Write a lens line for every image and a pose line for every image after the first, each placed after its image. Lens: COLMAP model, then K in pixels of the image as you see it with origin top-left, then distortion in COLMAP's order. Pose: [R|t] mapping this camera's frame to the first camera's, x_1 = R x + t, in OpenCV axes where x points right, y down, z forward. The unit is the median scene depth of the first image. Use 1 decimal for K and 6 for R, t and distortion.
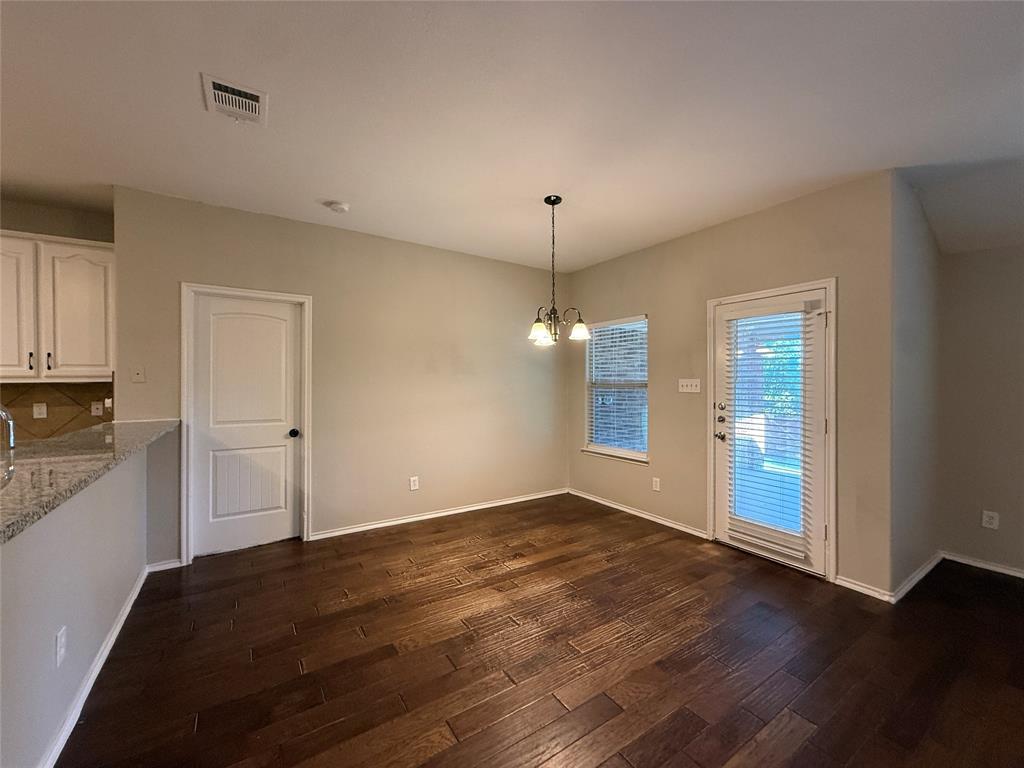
lens RADIAL K [[408.7, 0, 512.0], [0, 408.7, 384.0], [0, 0, 1]] dist [-0.000442, -0.000192]
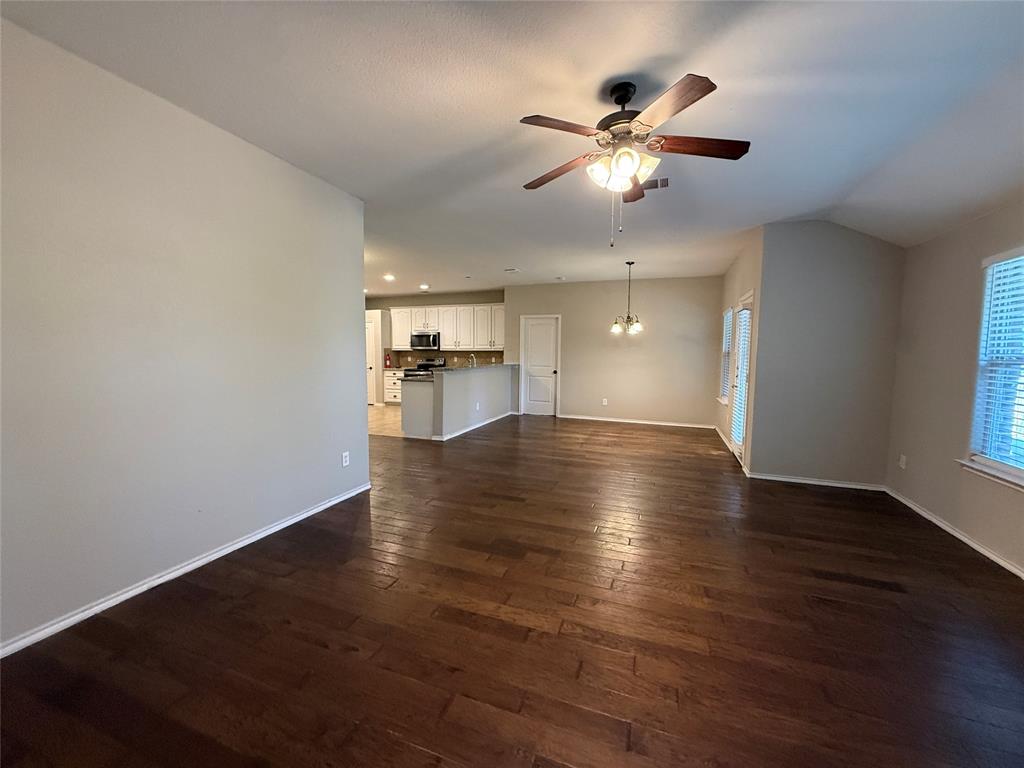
lens RADIAL K [[408.7, 0, 512.0], [0, 408.7, 384.0], [0, 0, 1]] dist [-0.000442, -0.000192]
pose [[0.603342, 0.065151, -0.794817, 1.348295], [-0.008385, 0.997120, 0.075369, 0.011388], [0.797439, -0.038809, 0.602151, -0.717740]]
